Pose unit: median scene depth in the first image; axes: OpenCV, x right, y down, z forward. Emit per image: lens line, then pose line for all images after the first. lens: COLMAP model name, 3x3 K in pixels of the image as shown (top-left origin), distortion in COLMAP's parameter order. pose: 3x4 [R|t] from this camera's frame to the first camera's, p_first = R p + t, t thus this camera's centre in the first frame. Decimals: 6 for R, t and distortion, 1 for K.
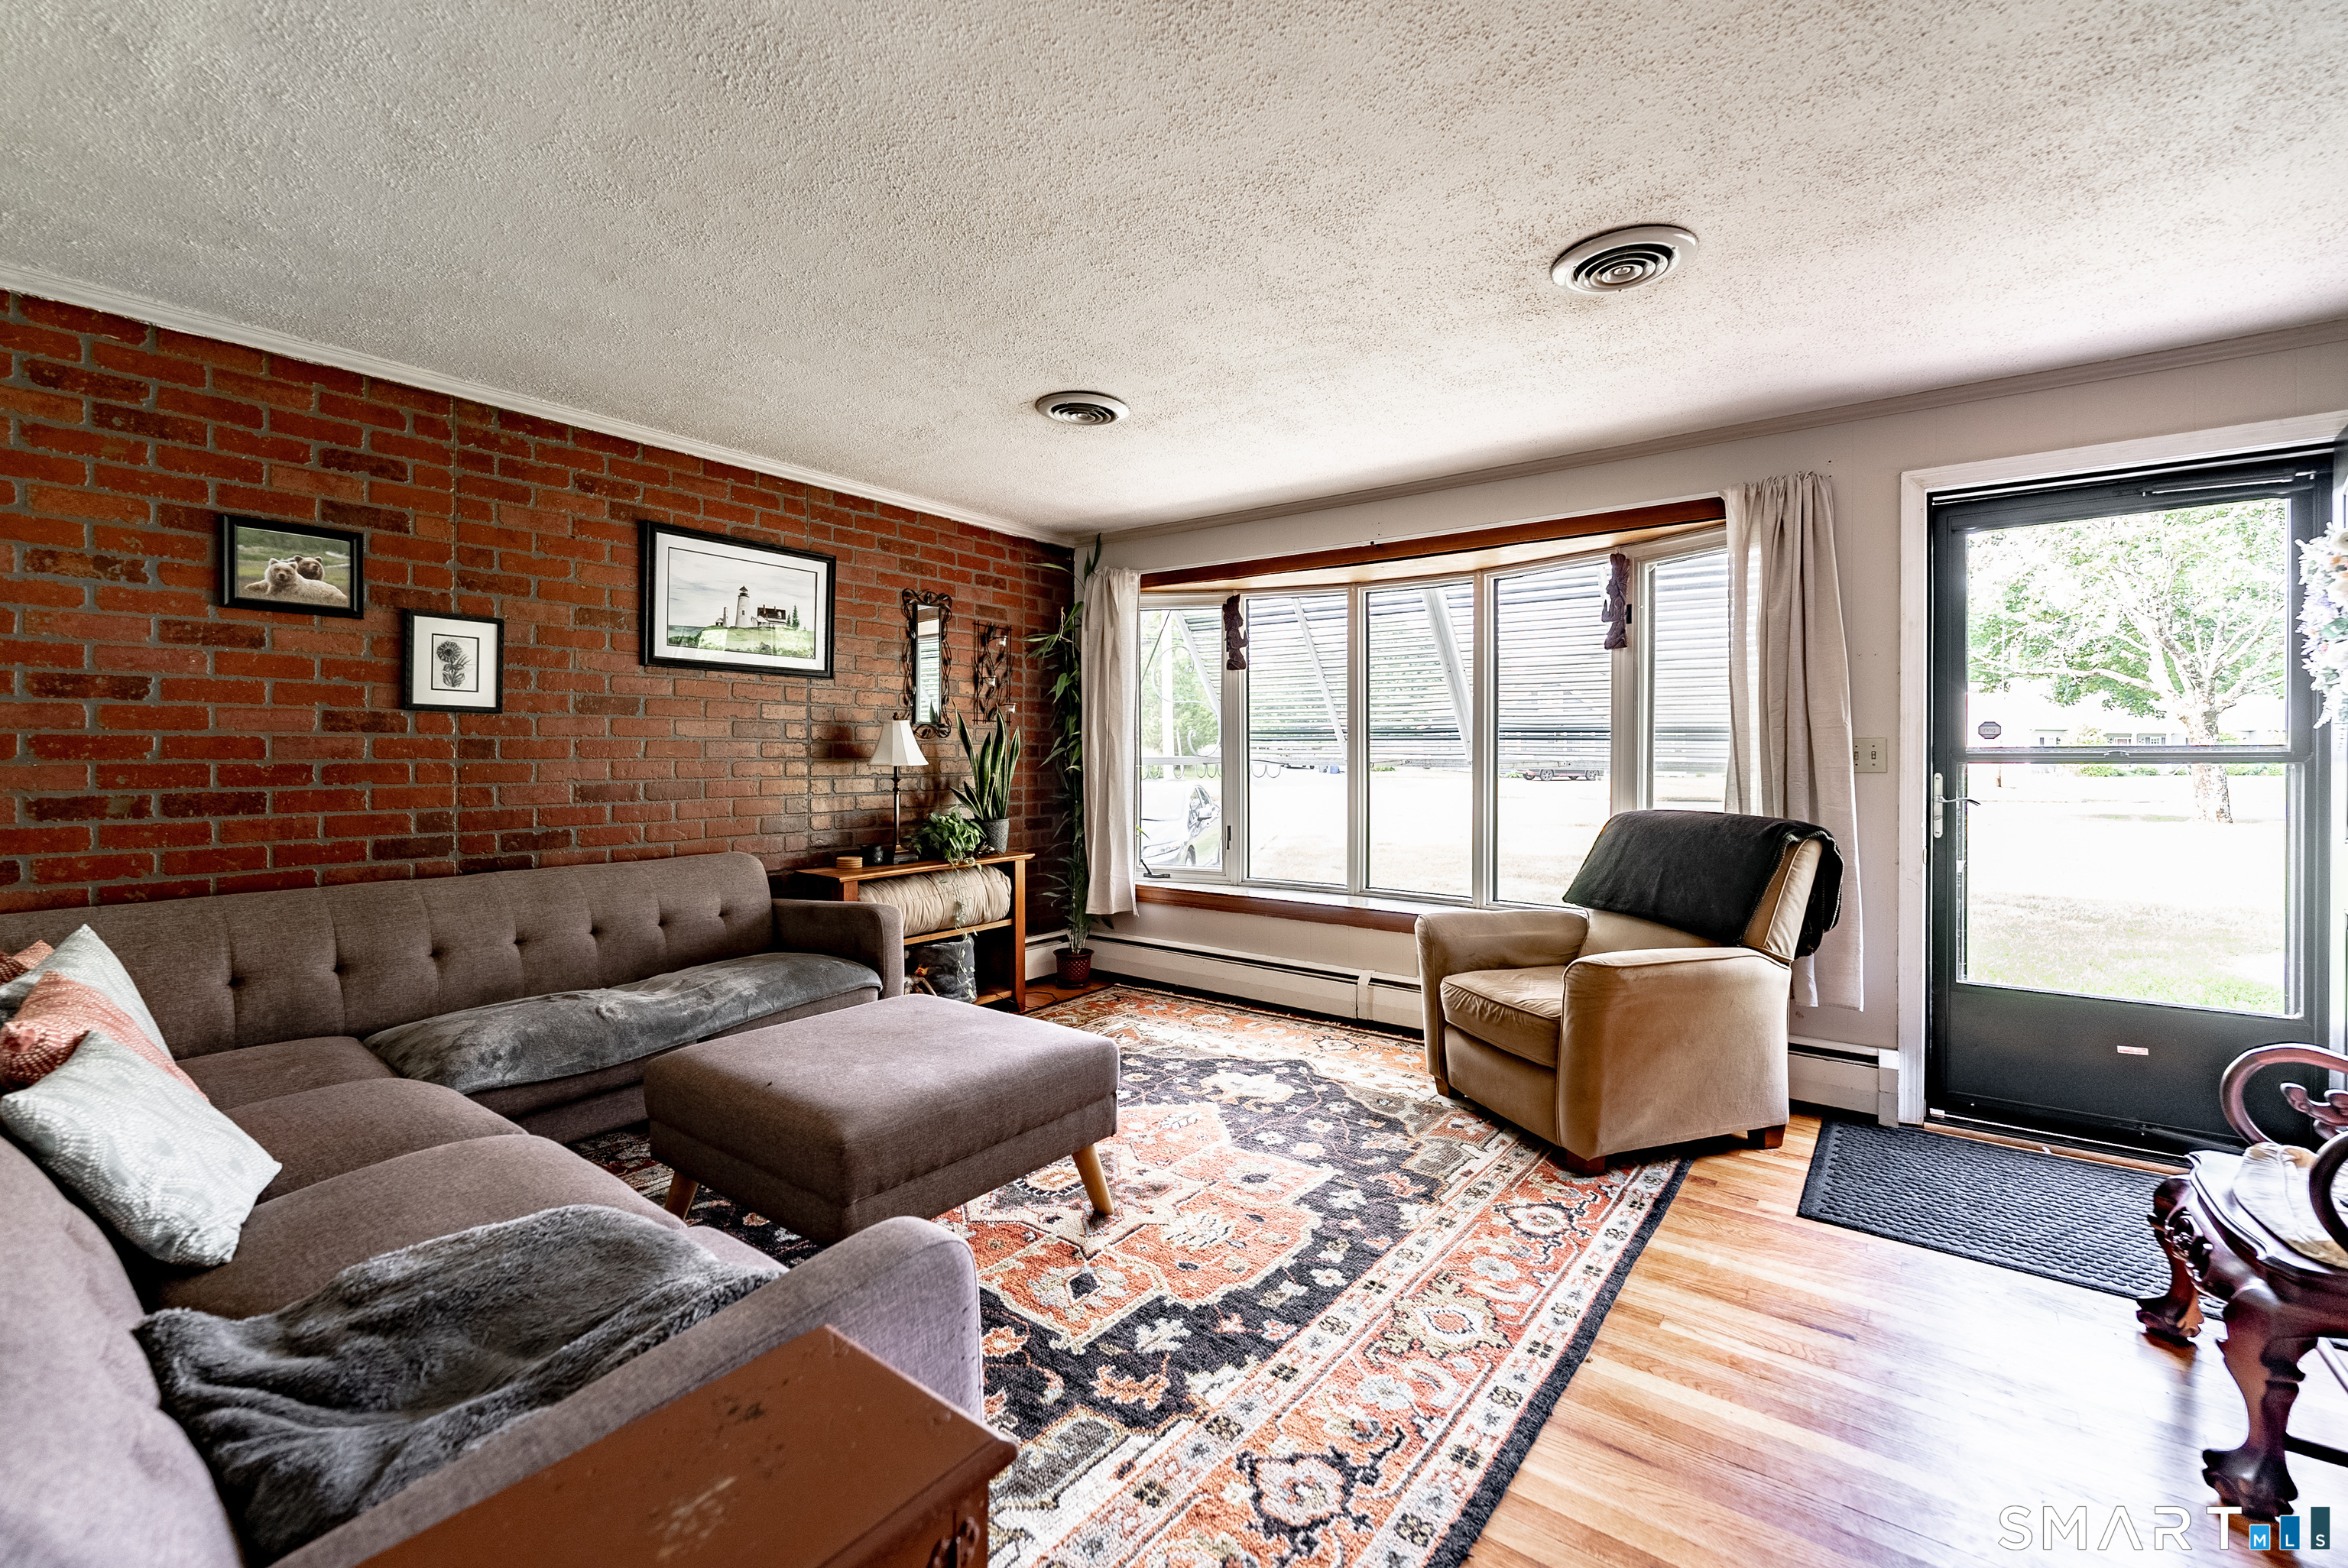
lens RADIAL K [[967.4, 0, 1123.7], [0, 967.4, 782.6], [0, 0, 1]] dist [0.003098, -0.001562]
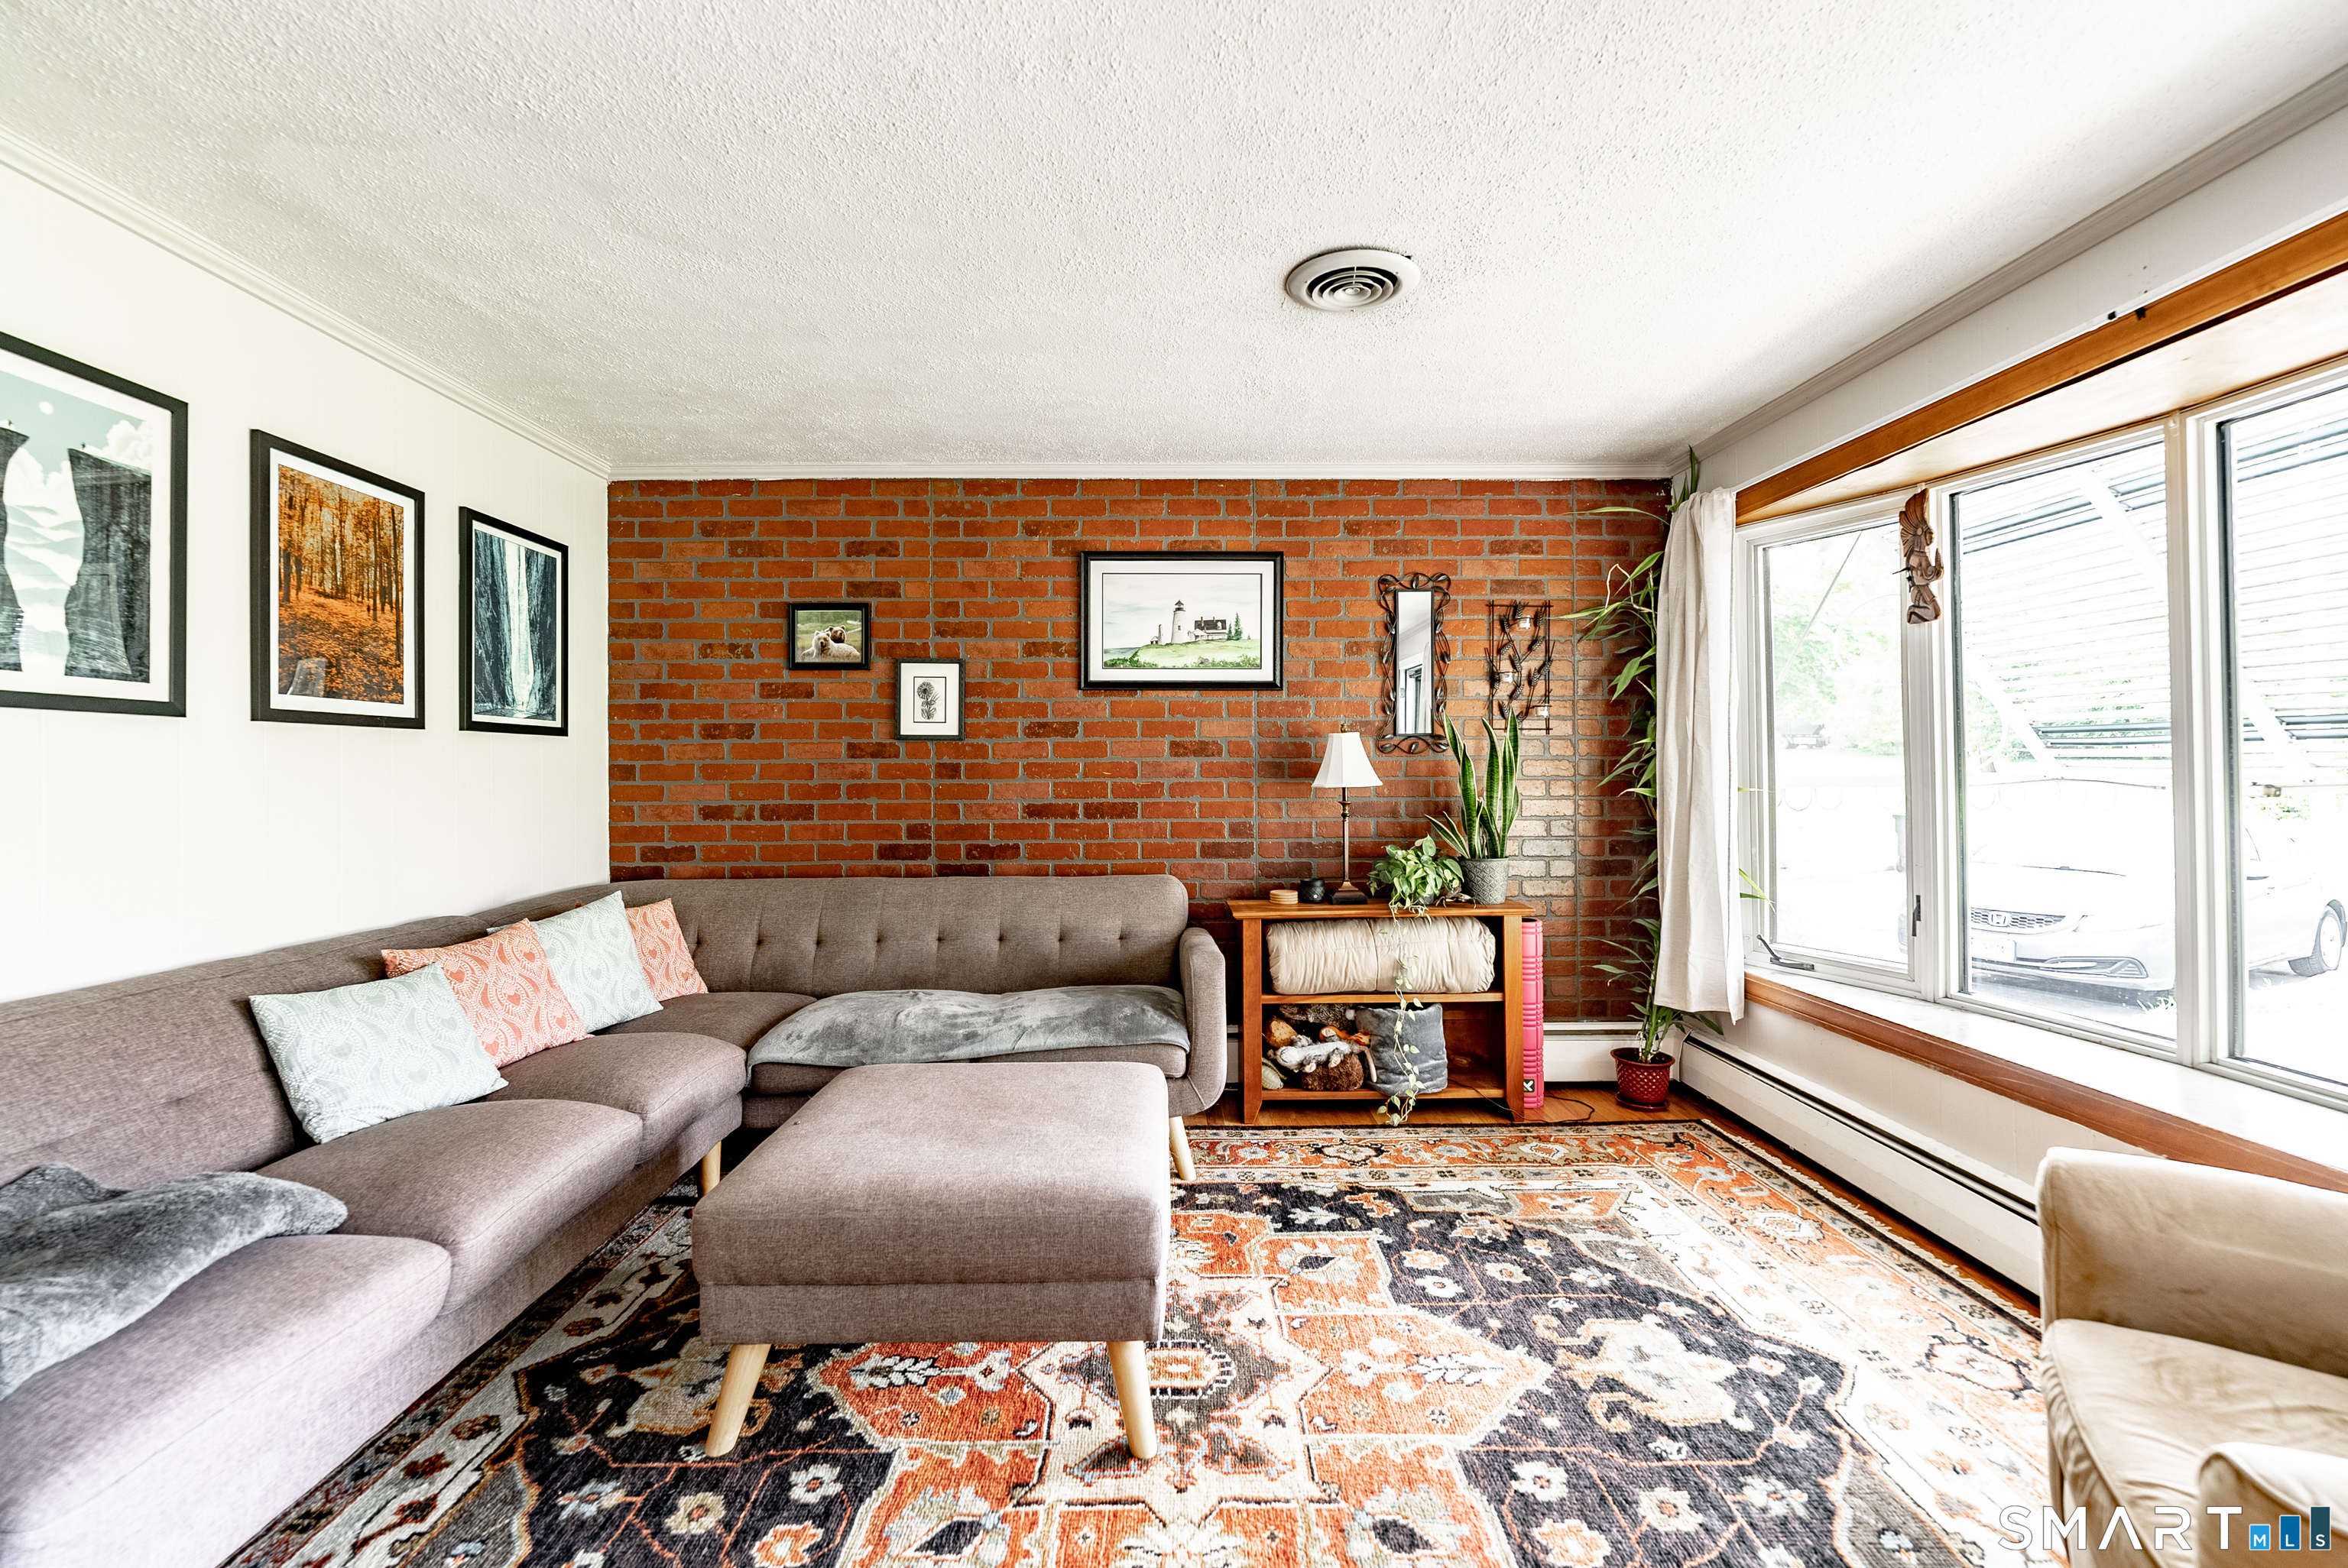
lens RADIAL K [[967.4, 0, 1160.3], [0, 967.4, 769.5], [0, 0, 1]] dist [0.003098, -0.001562]
pose [[0.642024, -0.007292, -0.766650, 0.432226], [-0.016778, 0.999582, -0.023558, -0.013938], [0.766501, 0.027988, 0.641633, 0.475474]]
